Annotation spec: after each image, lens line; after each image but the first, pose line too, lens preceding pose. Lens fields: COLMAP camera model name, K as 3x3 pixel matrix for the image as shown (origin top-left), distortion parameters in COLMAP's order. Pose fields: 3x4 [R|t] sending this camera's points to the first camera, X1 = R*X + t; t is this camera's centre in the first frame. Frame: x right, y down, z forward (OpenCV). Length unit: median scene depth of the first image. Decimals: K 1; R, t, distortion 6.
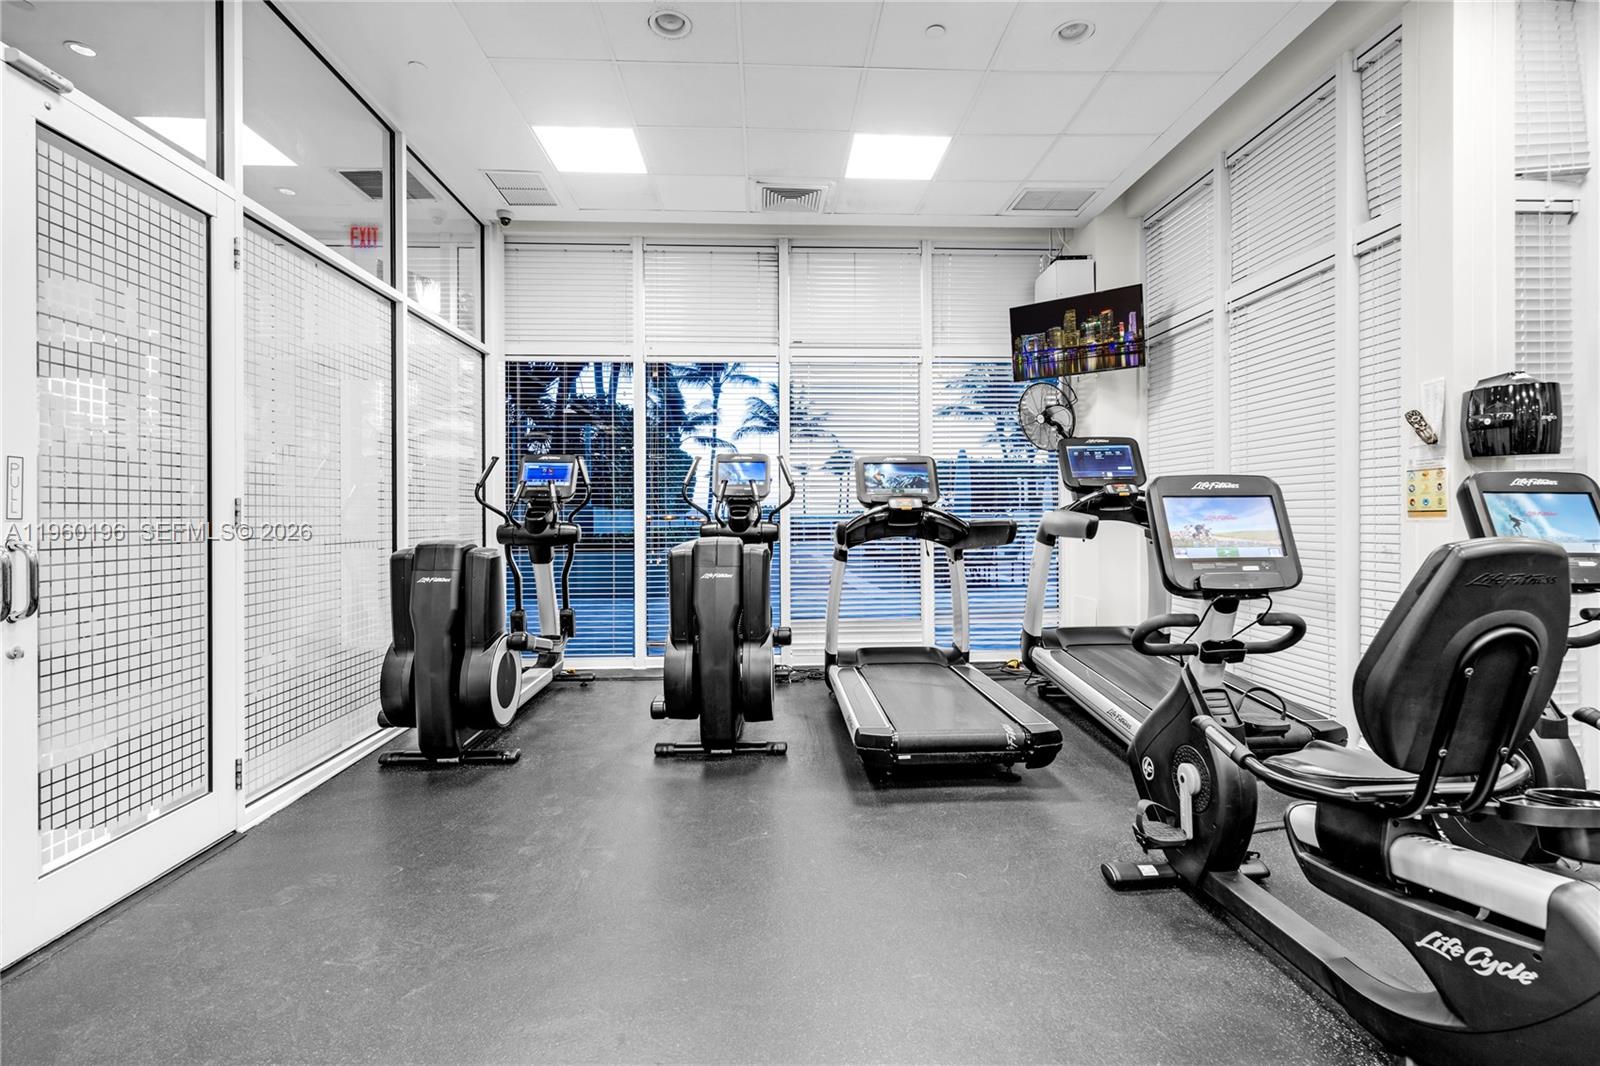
lens RADIAL K [[738.6, 0, 798.2], [0, 738.6, 528.1], [0, 0, 1]] dist [-0.000645, -0.000074]
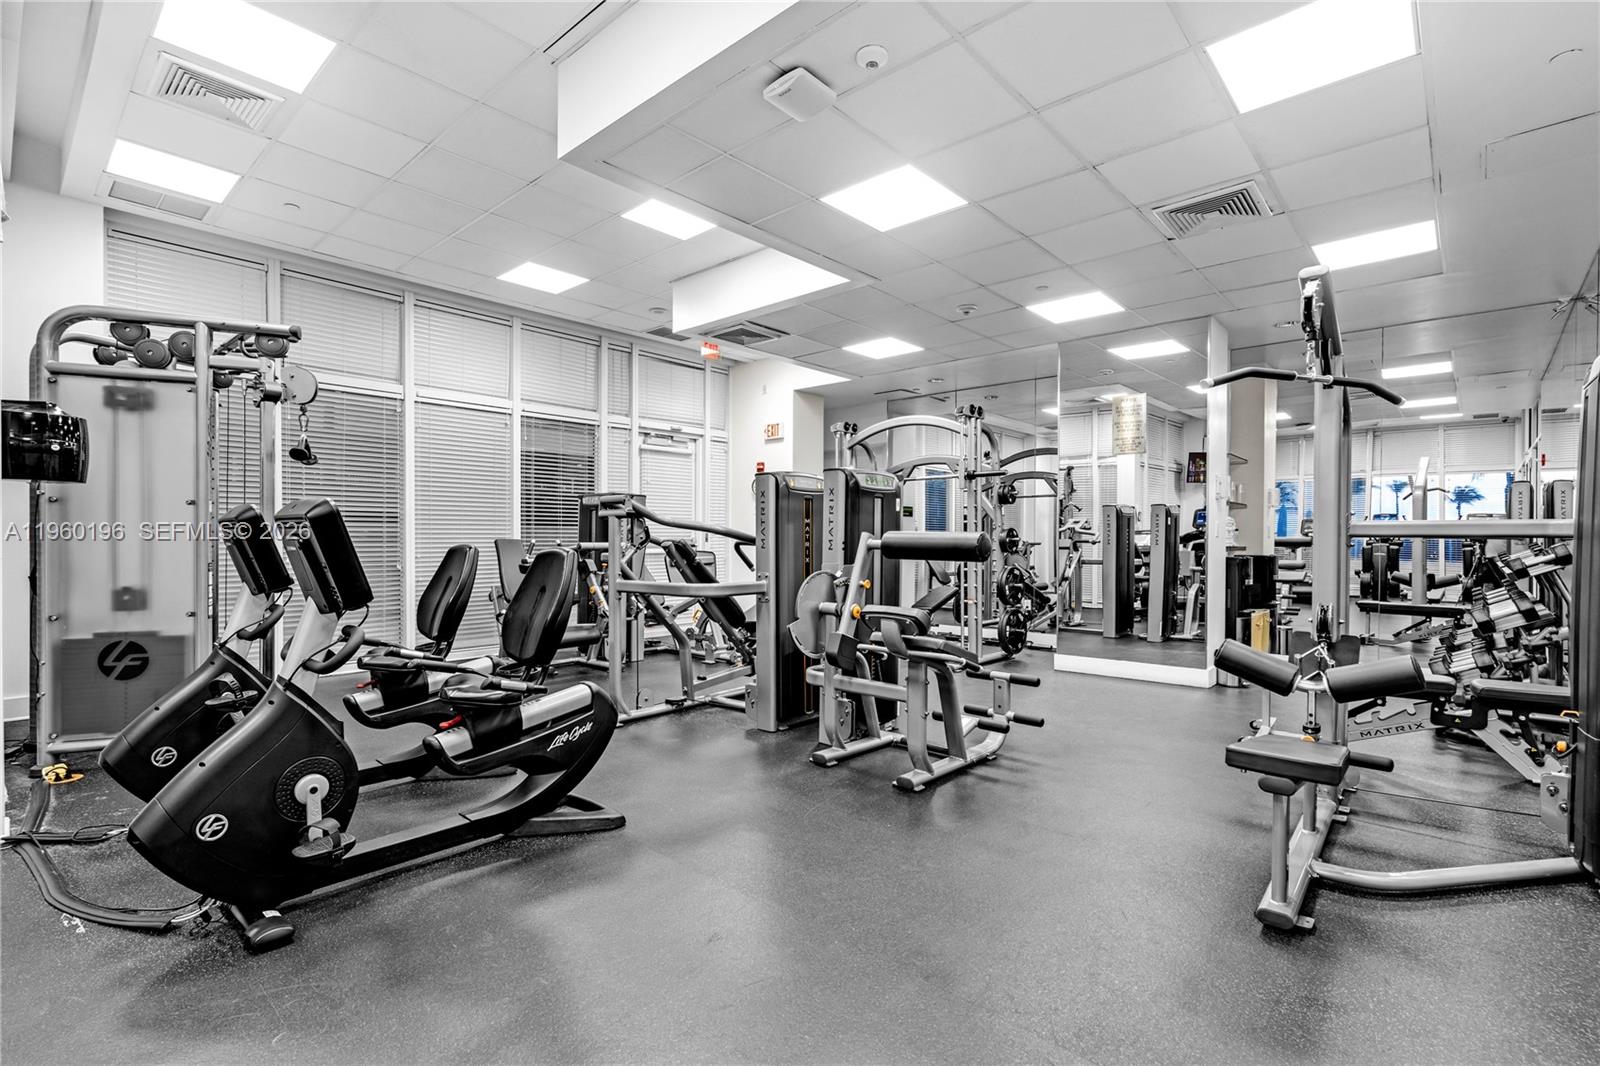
lens RADIAL K [[738.6, 0, 798.2], [0, 738.6, 528.1], [0, 0, 1]] dist [-0.000645, -0.000074]
pose [[-0.703124, 0.008827, 0.711013, -1.151356], [0.006204, 0.999961, -0.006280, -0.034882], [-0.711041, -0.000005, -0.703151, 2.025369]]
